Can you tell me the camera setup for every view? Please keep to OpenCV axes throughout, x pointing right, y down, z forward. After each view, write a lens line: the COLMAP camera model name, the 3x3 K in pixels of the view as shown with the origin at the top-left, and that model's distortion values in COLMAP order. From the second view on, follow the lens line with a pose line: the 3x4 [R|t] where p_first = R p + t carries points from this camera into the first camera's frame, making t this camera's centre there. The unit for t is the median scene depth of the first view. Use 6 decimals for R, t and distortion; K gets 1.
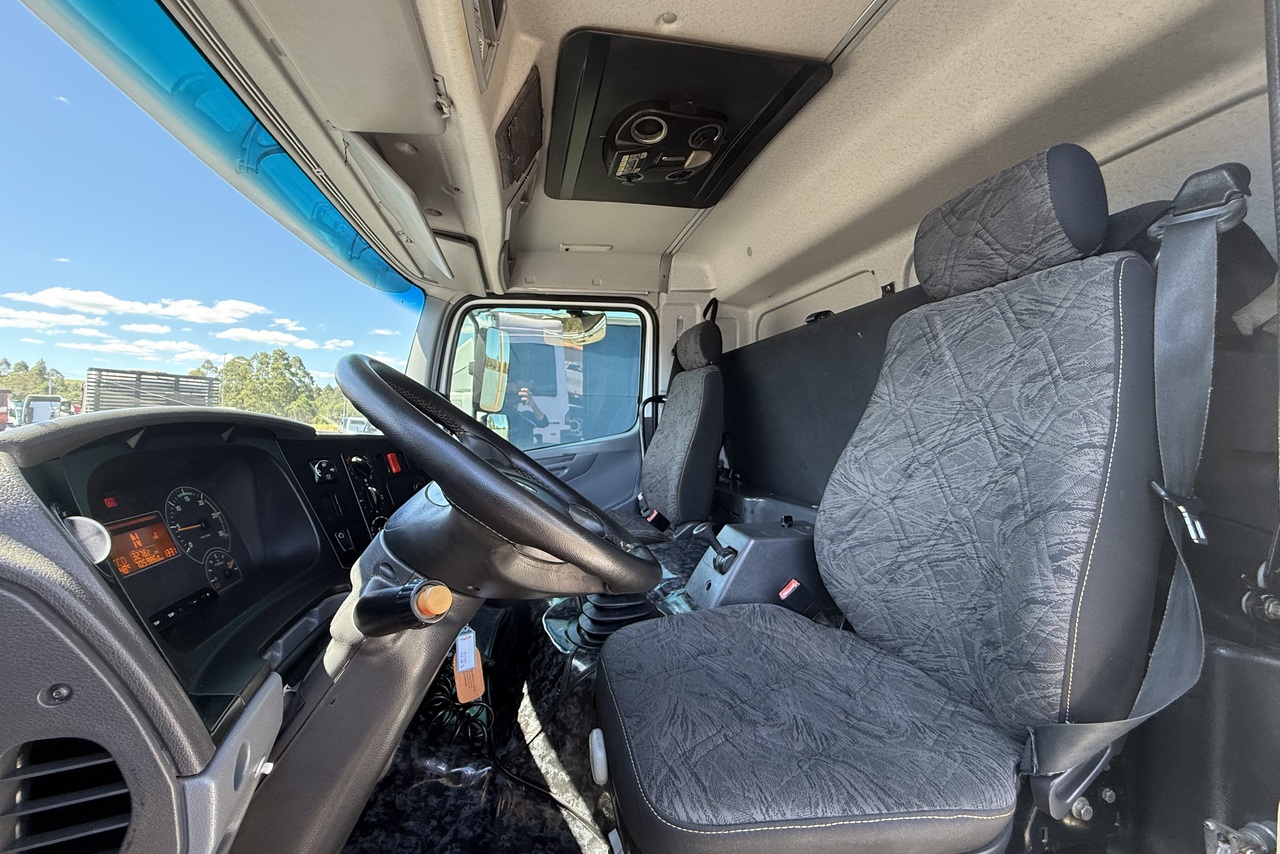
lens RADIAL K [[507.2, 0, 631.5], [0, 507.2, 424.9], [0, 0, 1]] dist [0.003255, 0.000019]
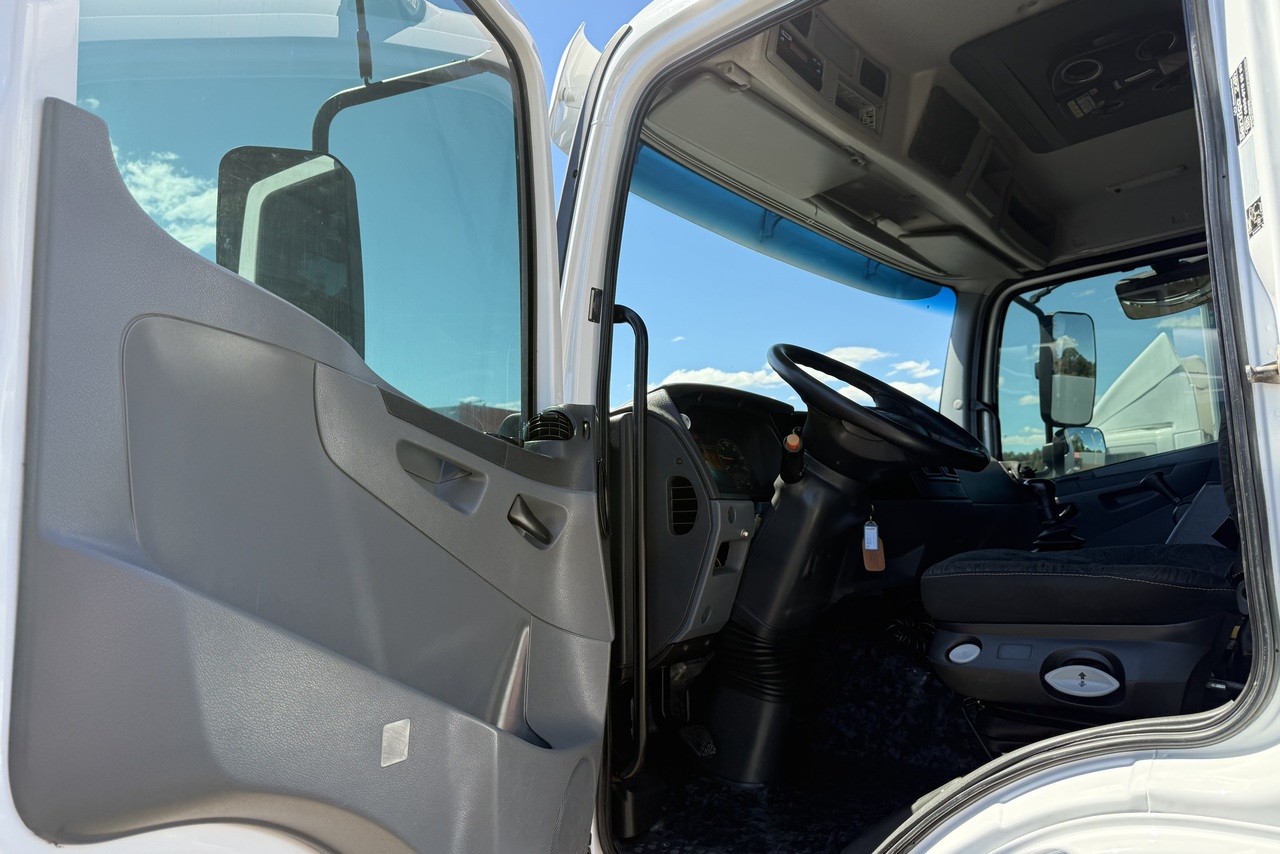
lens RADIAL K [[909.3, 0, 637.2], [0, 909.3, 424.3], [0, 0, 1]] dist [0.063650, -0.085683]
pose [[0.620667, -0.120847, -0.774706, 0.697973], [0.033857, 0.991260, -0.127503, 0.233550], [0.783343, 0.052908, 0.619334, -0.606814]]
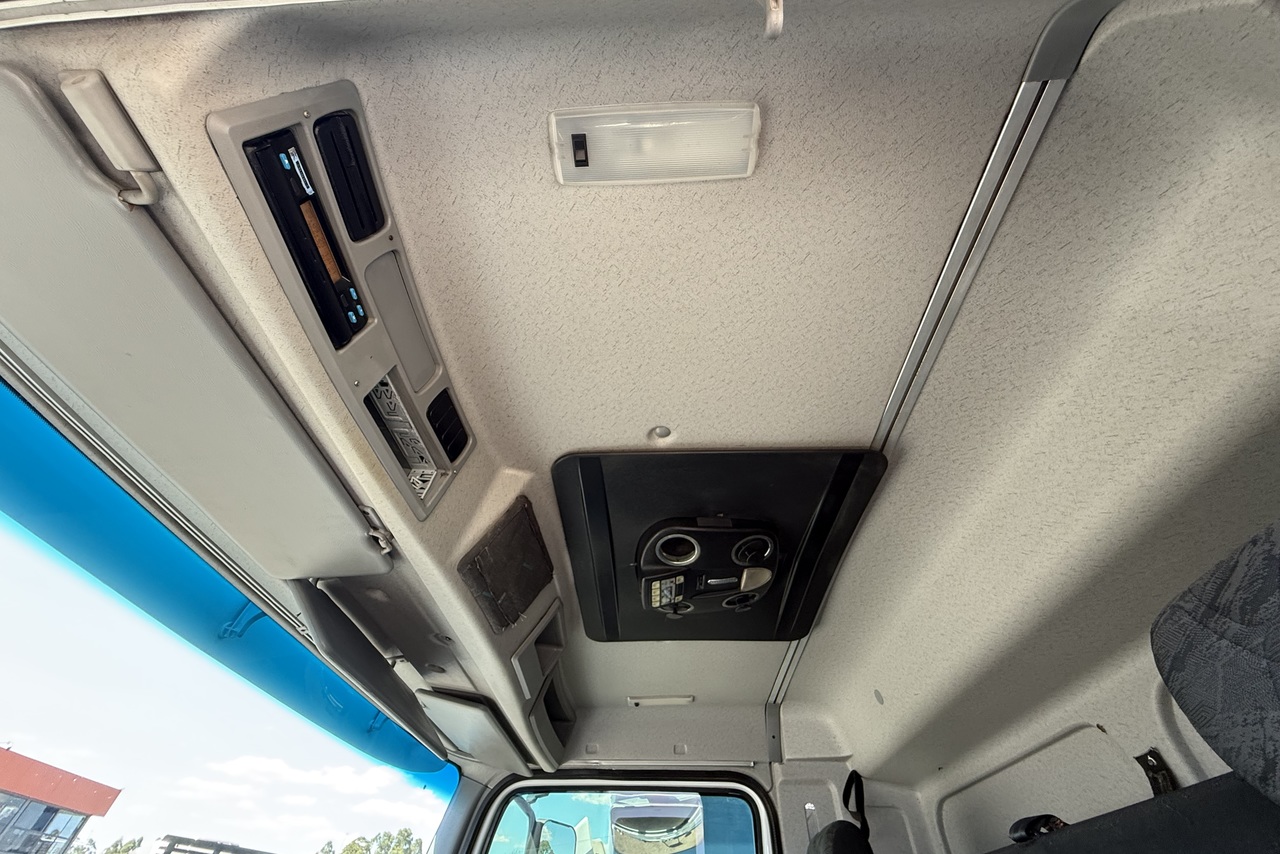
lens RADIAL K [[507.6, 0, 639.9], [0, 507.6, 434.3], [0, 0, 1]] dist [-0.000446, 0.000474]
pose [[0.968444, -0.151141, -0.198175, 0.150872], [-0.038413, 0.695122, -0.717865, -0.112592], [0.246254, 0.702824, 0.667381, 0.284697]]
